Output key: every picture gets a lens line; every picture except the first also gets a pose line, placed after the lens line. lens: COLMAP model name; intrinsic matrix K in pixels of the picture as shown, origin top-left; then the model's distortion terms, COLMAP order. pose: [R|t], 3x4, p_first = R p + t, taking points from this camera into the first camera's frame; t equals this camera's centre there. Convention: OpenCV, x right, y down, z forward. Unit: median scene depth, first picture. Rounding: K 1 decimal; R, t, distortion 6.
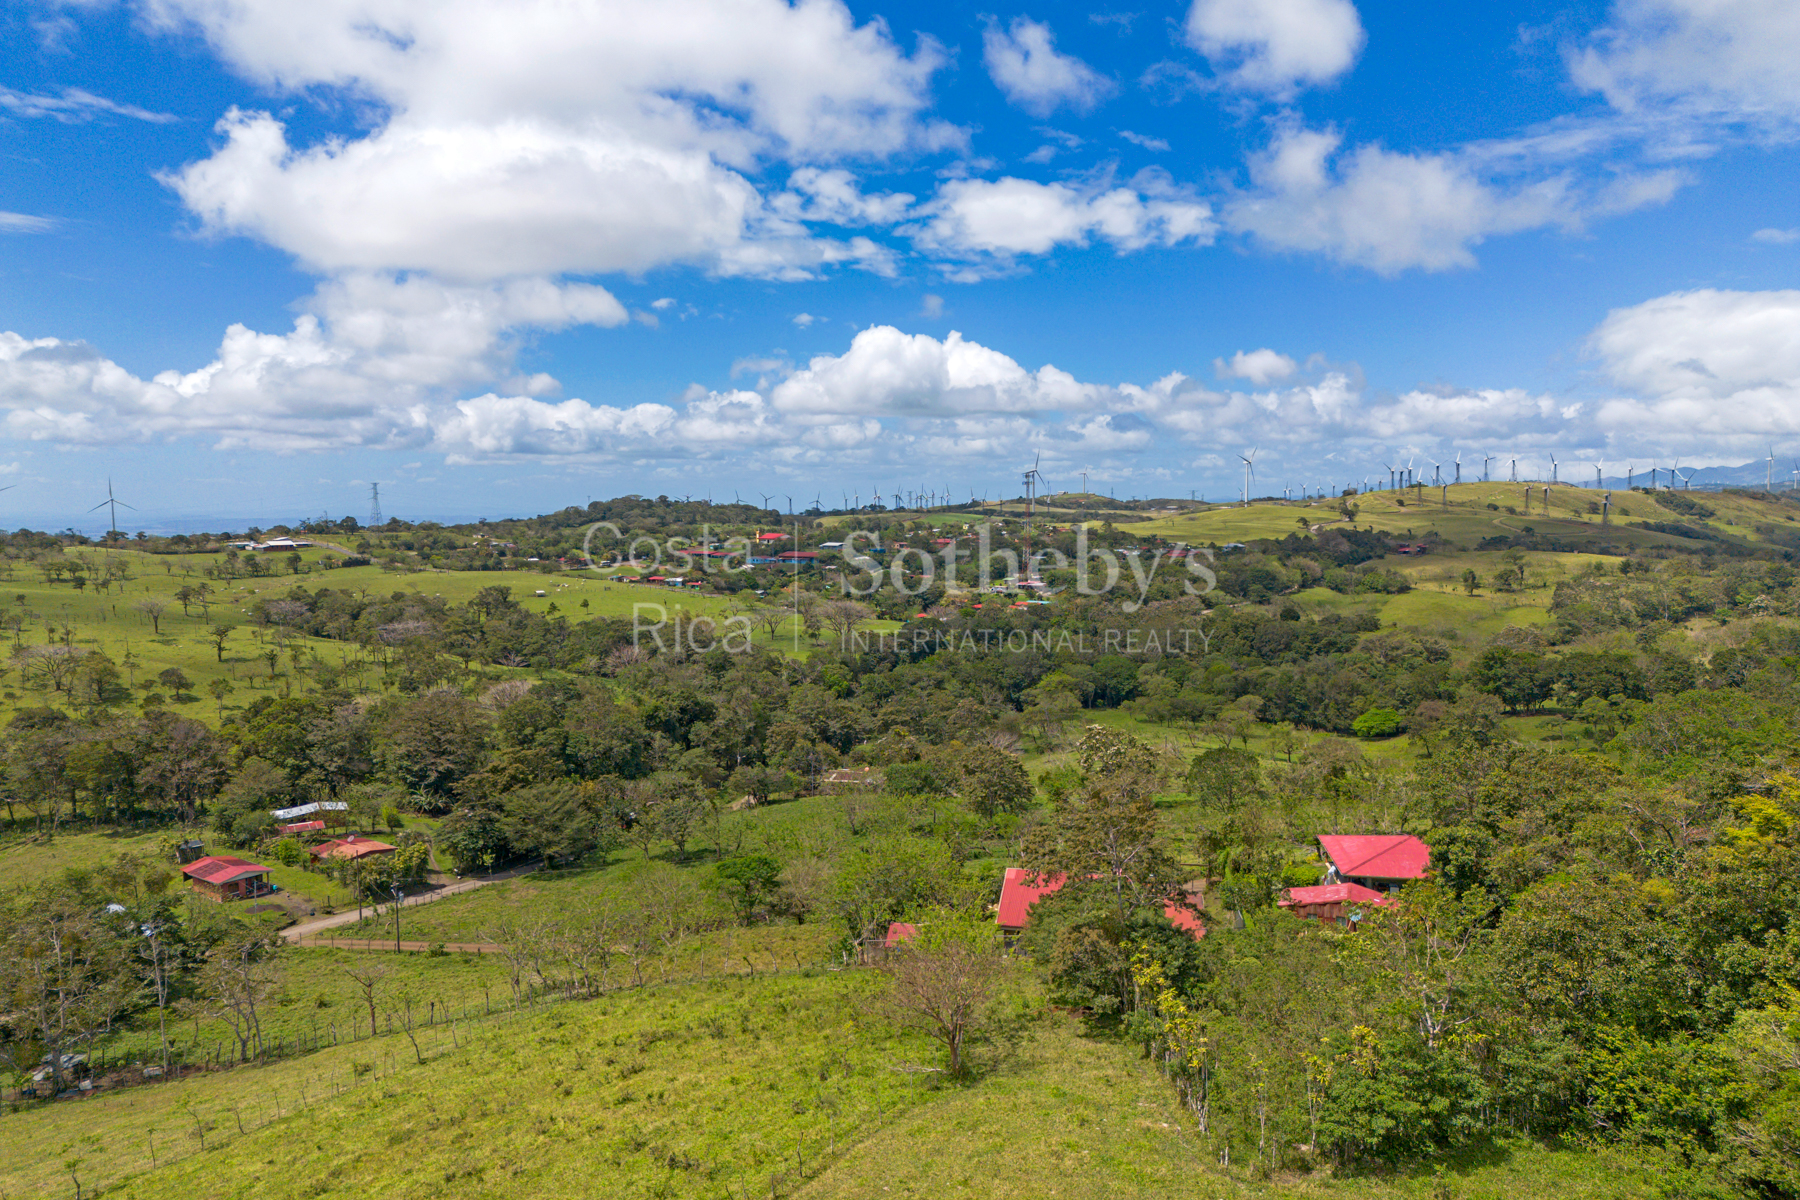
lens RADIAL K [[1255.5, 0, 894.5], [0, 1255.5, 600.5], [0, 0, 1]] dist [0.058270, -0.054412]
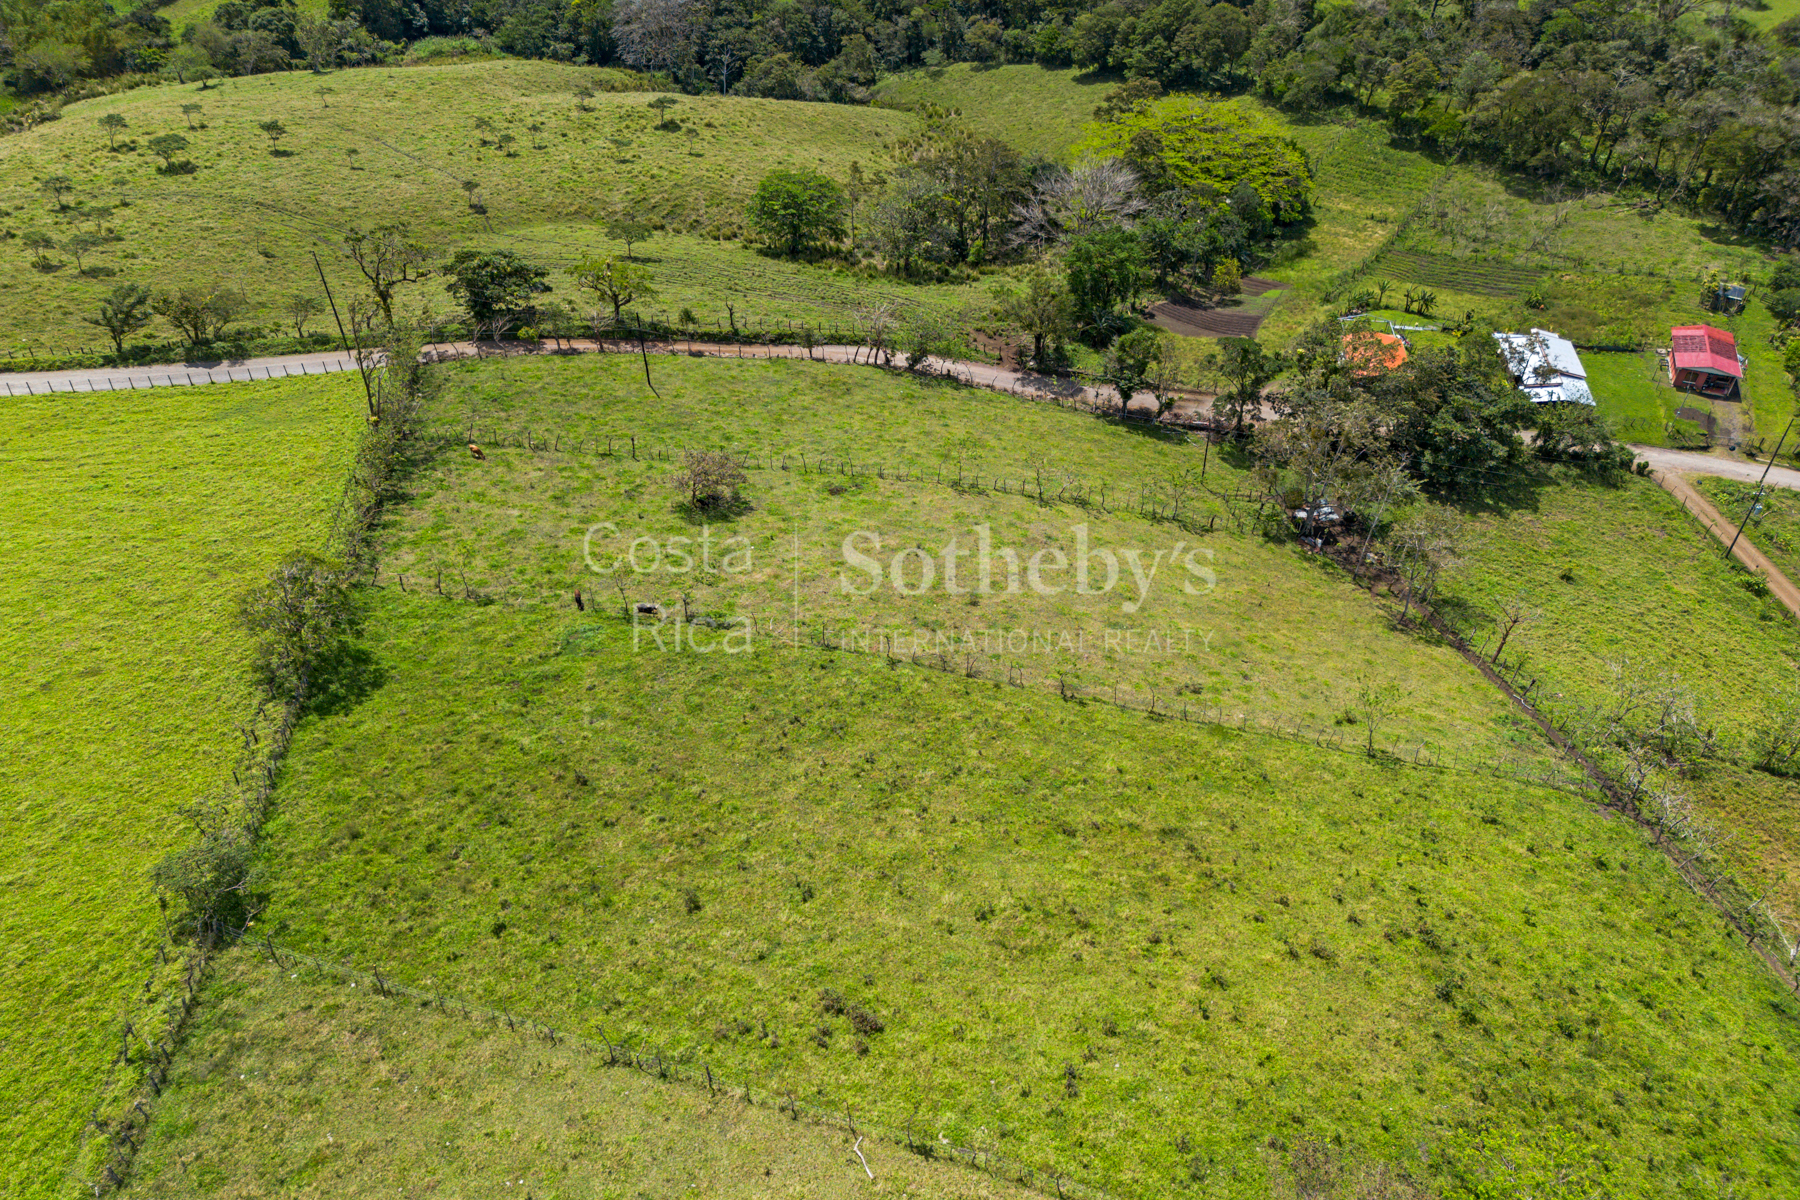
lens RADIAL K [[1255.5, 0, 904.6], [0, 1255.5, 603.7], [0, 0, 1]] dist [0.058270, -0.054412]
pose [[0.268999, 0.631123, -0.727546, 0.055198], [-0.077685, 0.767146, 0.636752, -0.096085], [0.960002, -0.114766, 0.255390, 0.086700]]
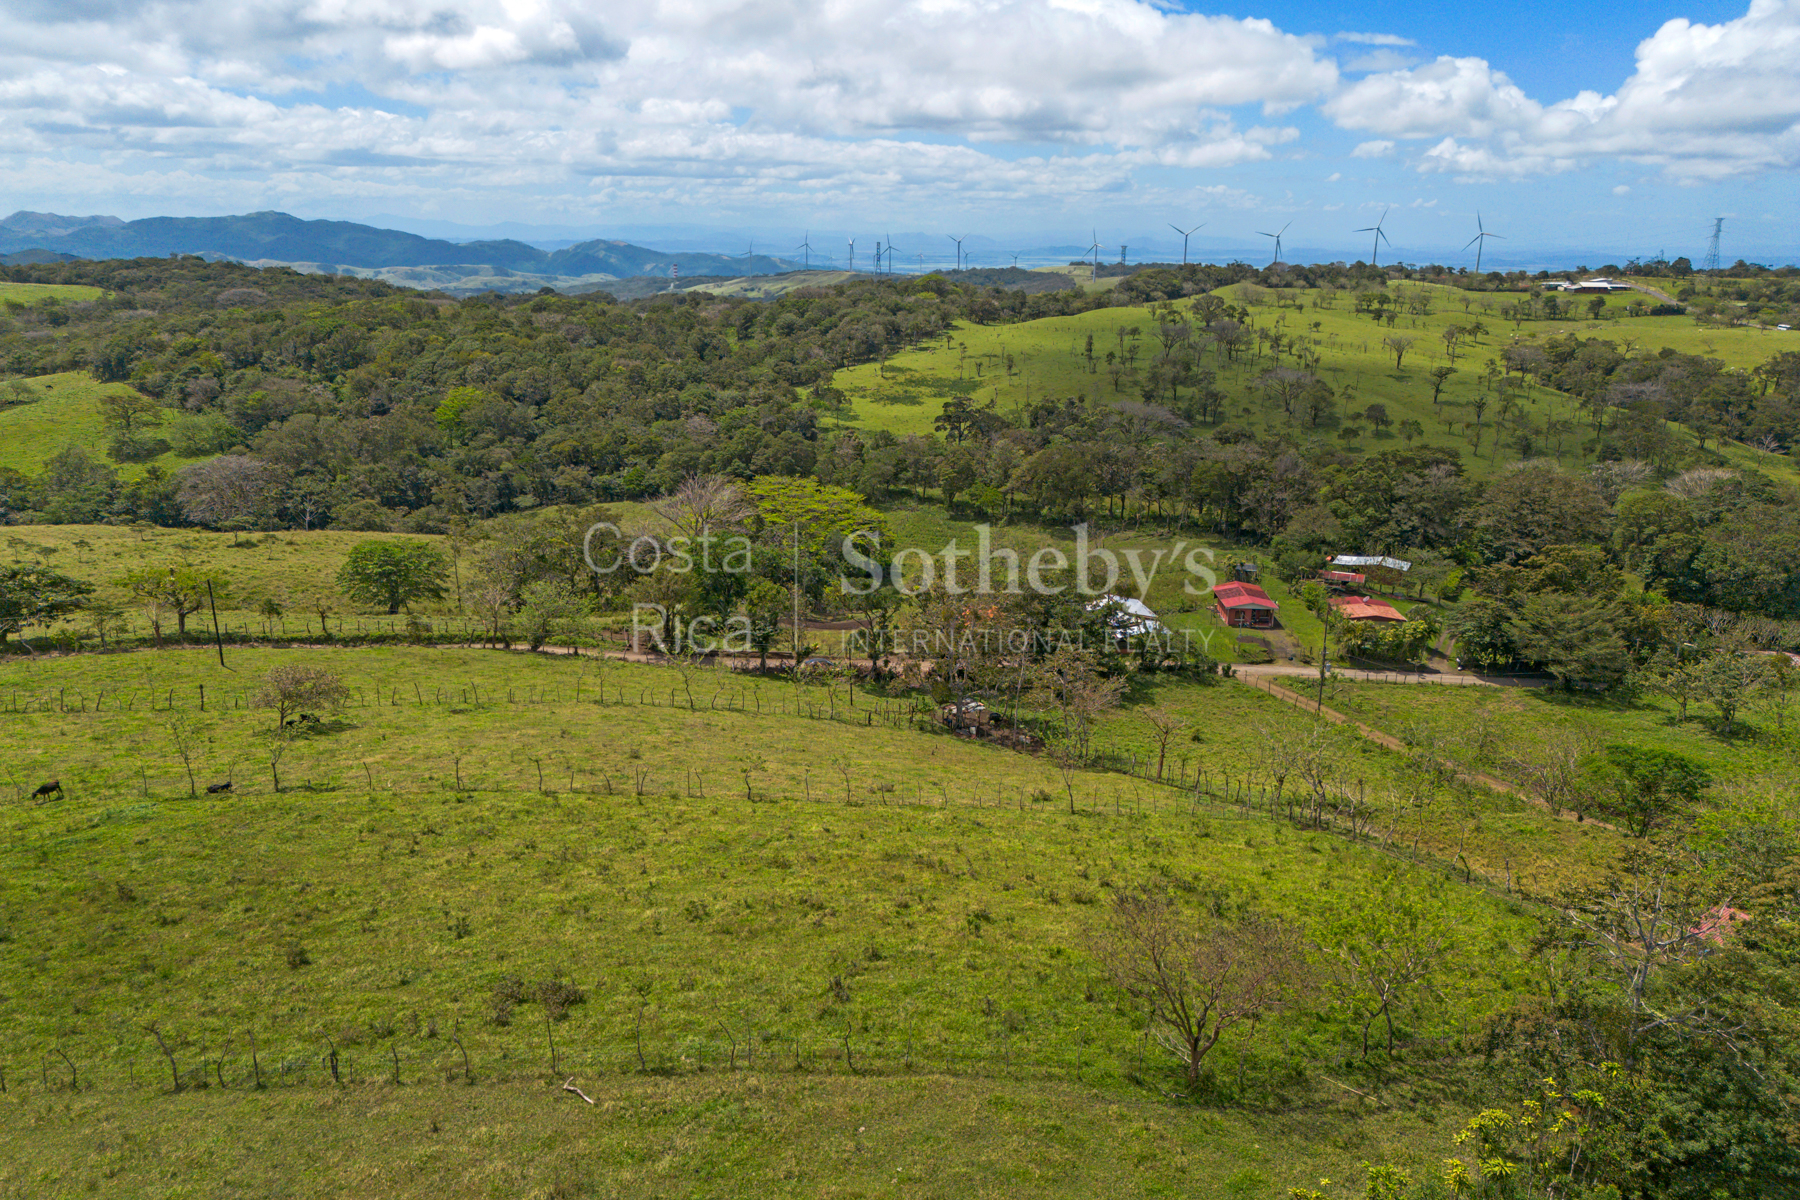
lens RADIAL K [[1255.5, 0, 898.1], [0, 1255.5, 598.4], [0, 0, 1]] dist [0.058270, -0.054412]
pose [[0.559006, 0.246699, -0.791613, 0.077348], [-0.085225, 0.966752, 0.241097, -0.009958], [0.824772, -0.067310, 0.561445, 0.077080]]
